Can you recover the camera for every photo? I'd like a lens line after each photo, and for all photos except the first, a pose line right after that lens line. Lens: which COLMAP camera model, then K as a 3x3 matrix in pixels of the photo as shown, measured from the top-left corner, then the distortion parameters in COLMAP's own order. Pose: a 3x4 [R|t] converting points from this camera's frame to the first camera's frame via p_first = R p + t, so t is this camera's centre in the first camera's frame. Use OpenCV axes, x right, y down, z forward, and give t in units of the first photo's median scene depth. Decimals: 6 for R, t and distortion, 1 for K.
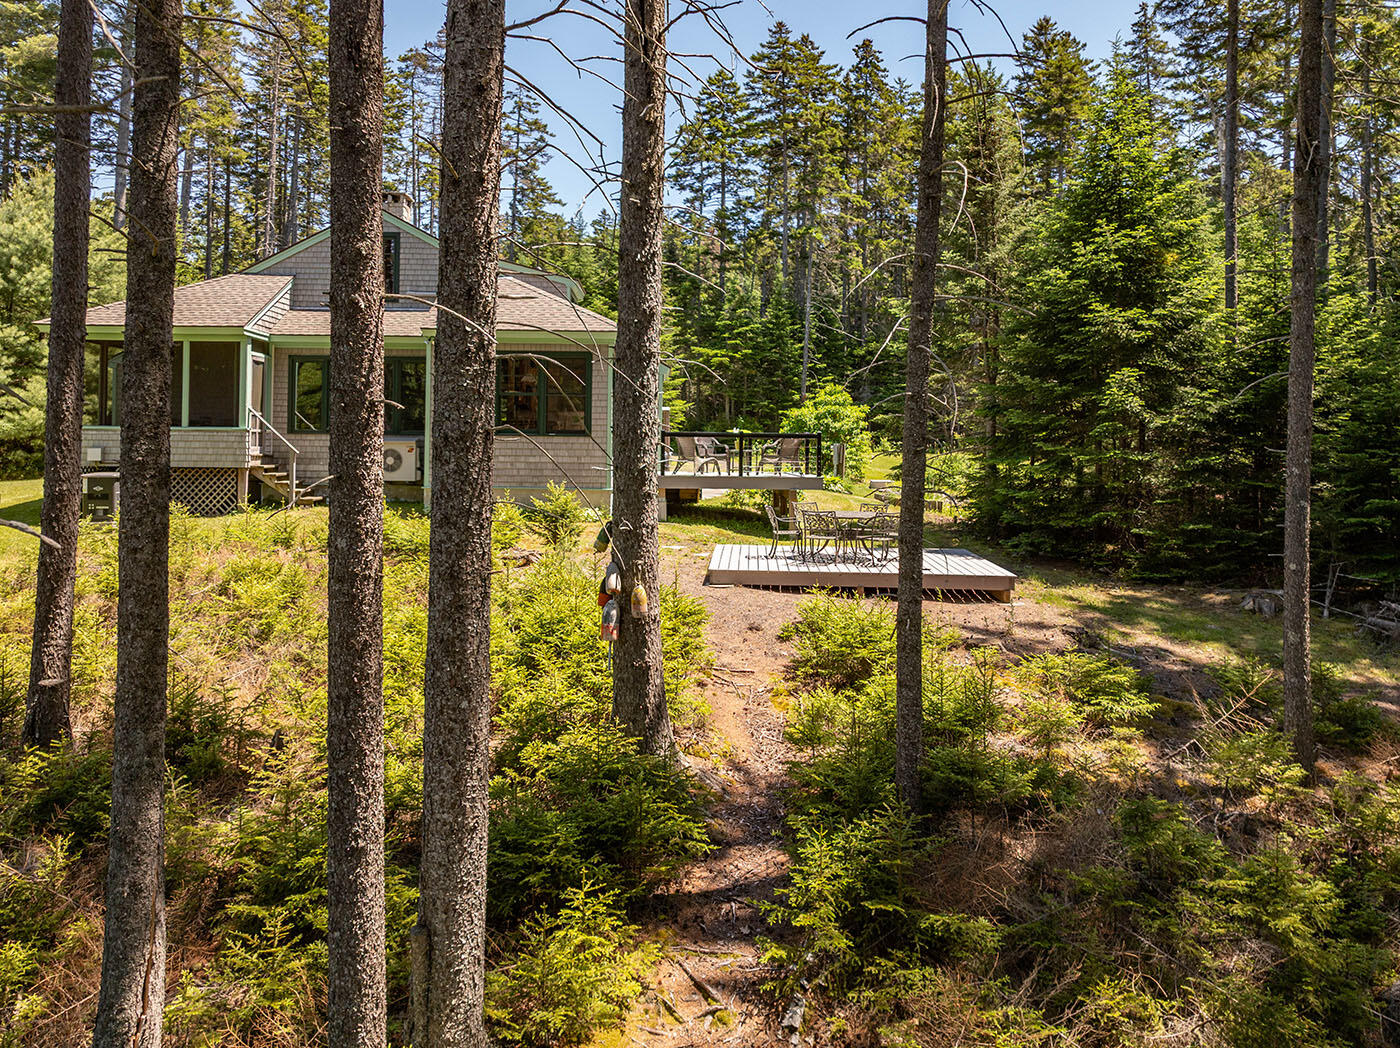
lens RADIAL K [[997.7, 0, 695.6], [0, 997.7, 433.6], [0, 0, 1]] dist [-0.039166, 0.031370]
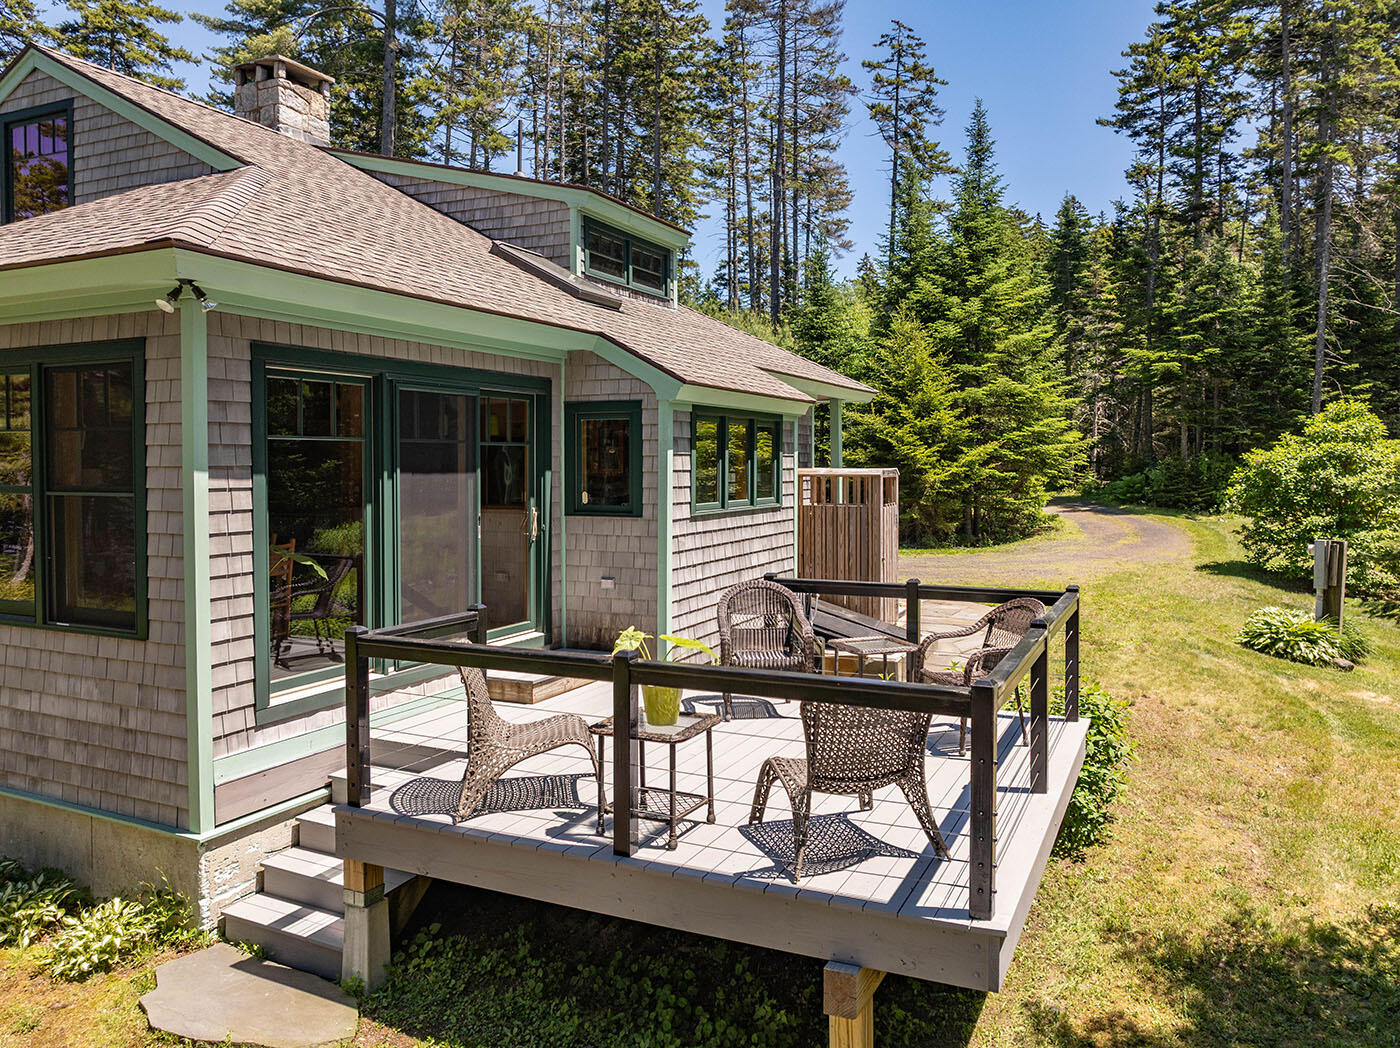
lens RADIAL K [[986.4, 0, 770.4], [0, 986.4, 469.6], [0, 0, 1]] dist [-0.022054, 0.003109]
pose [[0.903966, -0.011432, -0.427452, 0.110389], [0.016762, 0.999822, 0.008707, -0.028826], [0.427276, -0.015036, 0.903996, 0.537191]]
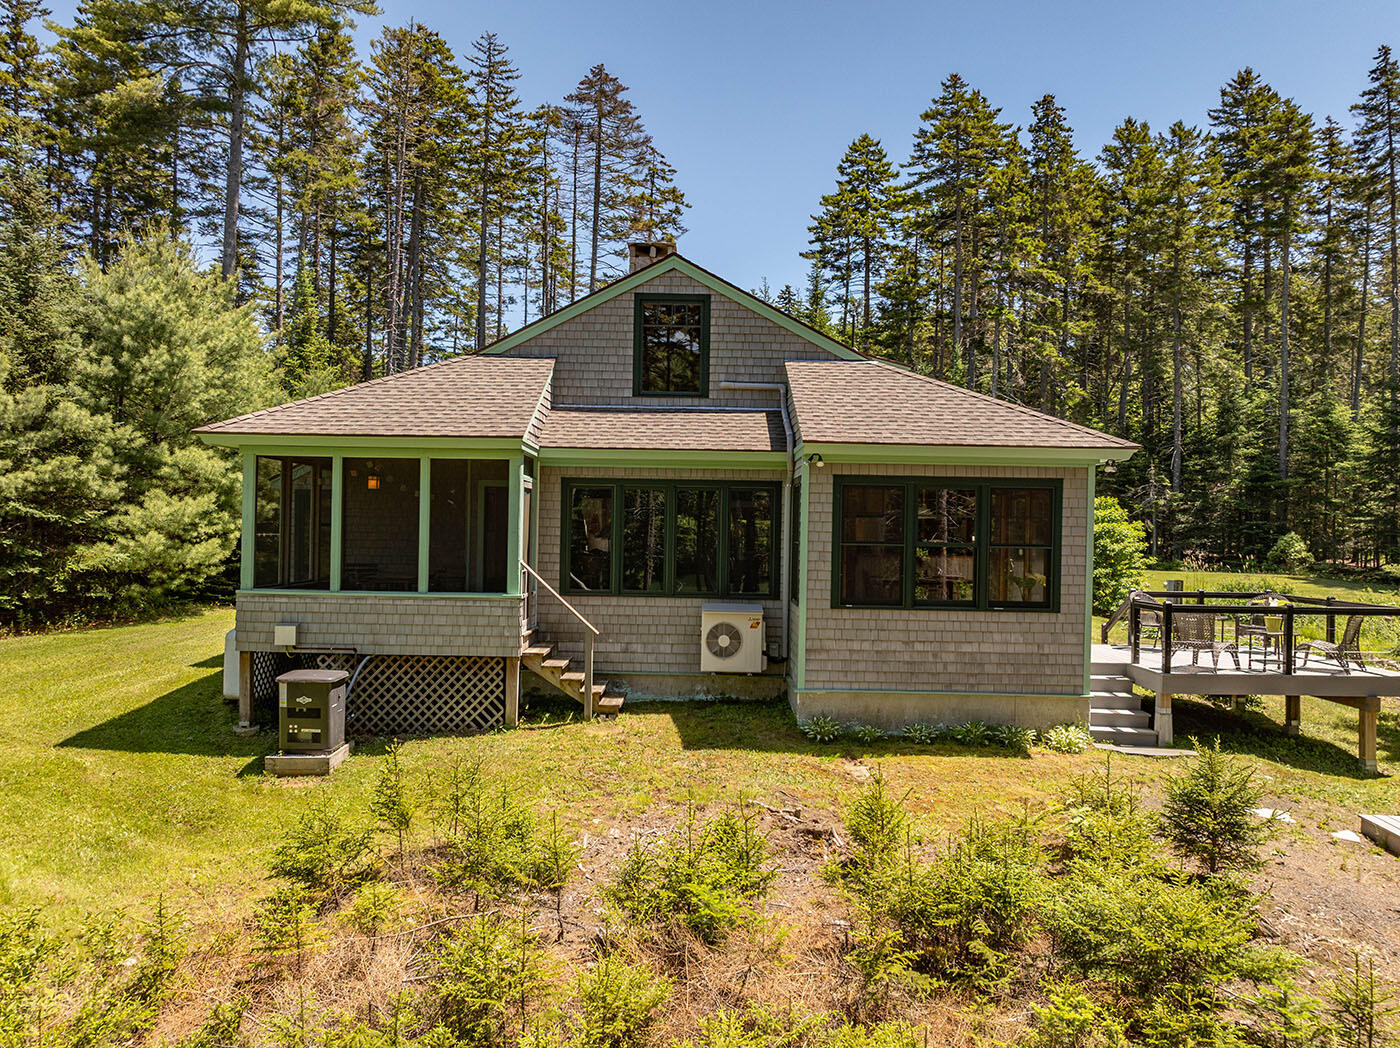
lens RADIAL K [[979.1, 0, 700.0], [0, 979.1, 524.0], [0, 0, 1]] dist [-0.021004, 0.006863]
pose [[0.999278, 0.006140, -0.037496, -0.202533], [-0.005968, 0.999971, 0.004694, -0.035701], [0.037524, -0.004467, 0.999286, 0.240878]]
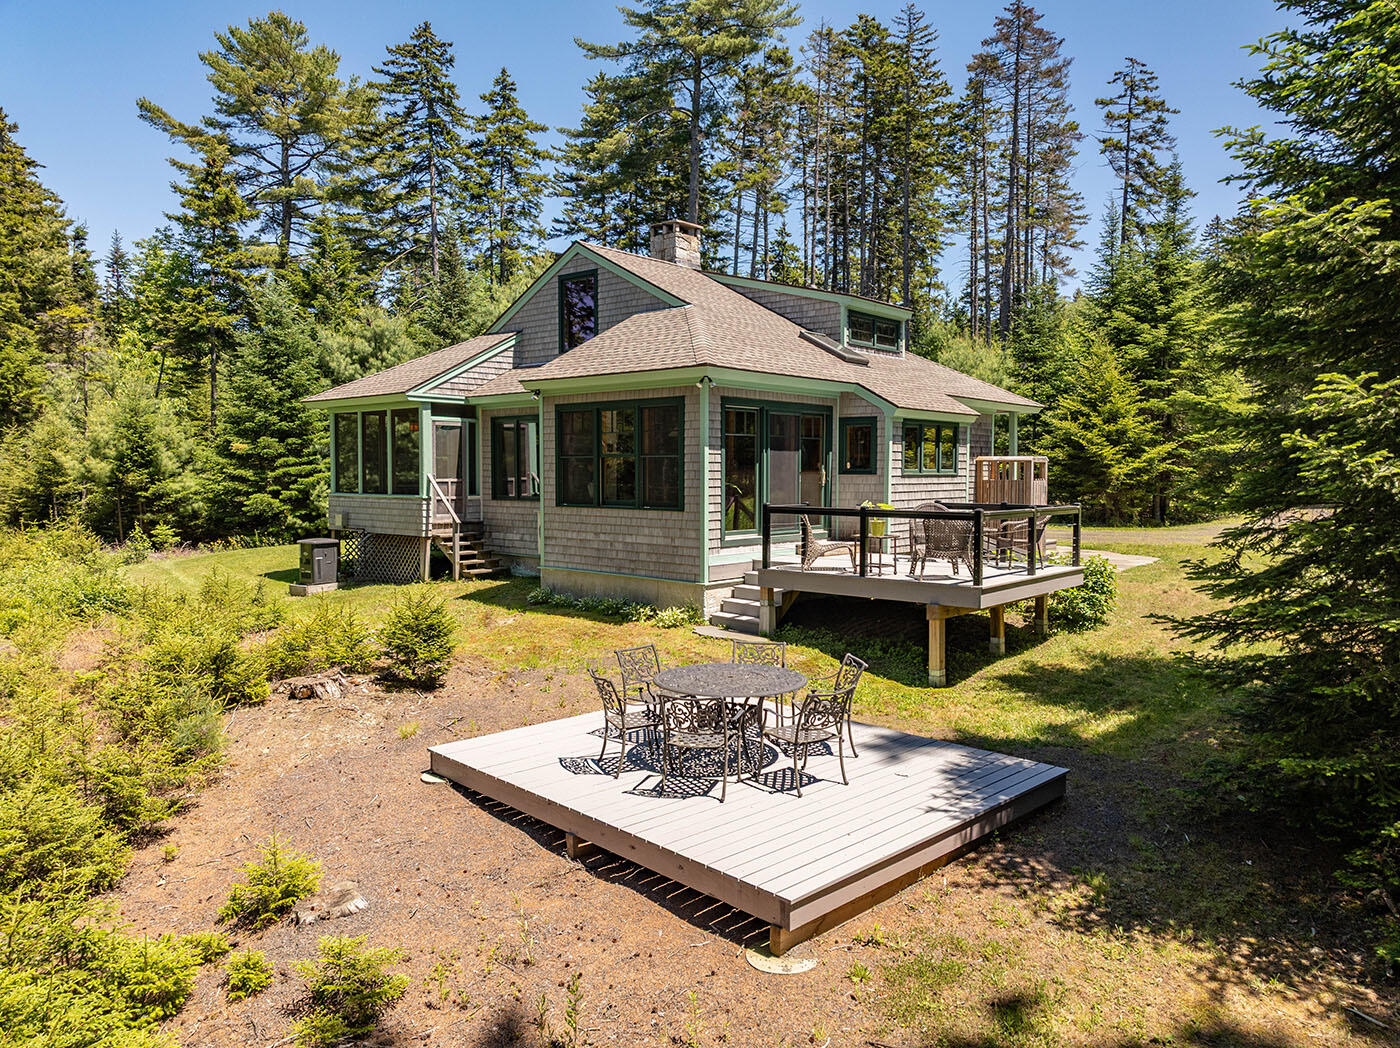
lens RADIAL K [[966.1, 0, 727.8], [0, 966.1, 527.4], [0, 0, 1]] dist [-0.031288, 0.000409]
pose [[0.735674, 0.030352, -0.676656, 0.260908], [0.011596, 0.998285, 0.057387, -0.016739], [0.677237, -0.050065, 0.734060, 0.322434]]
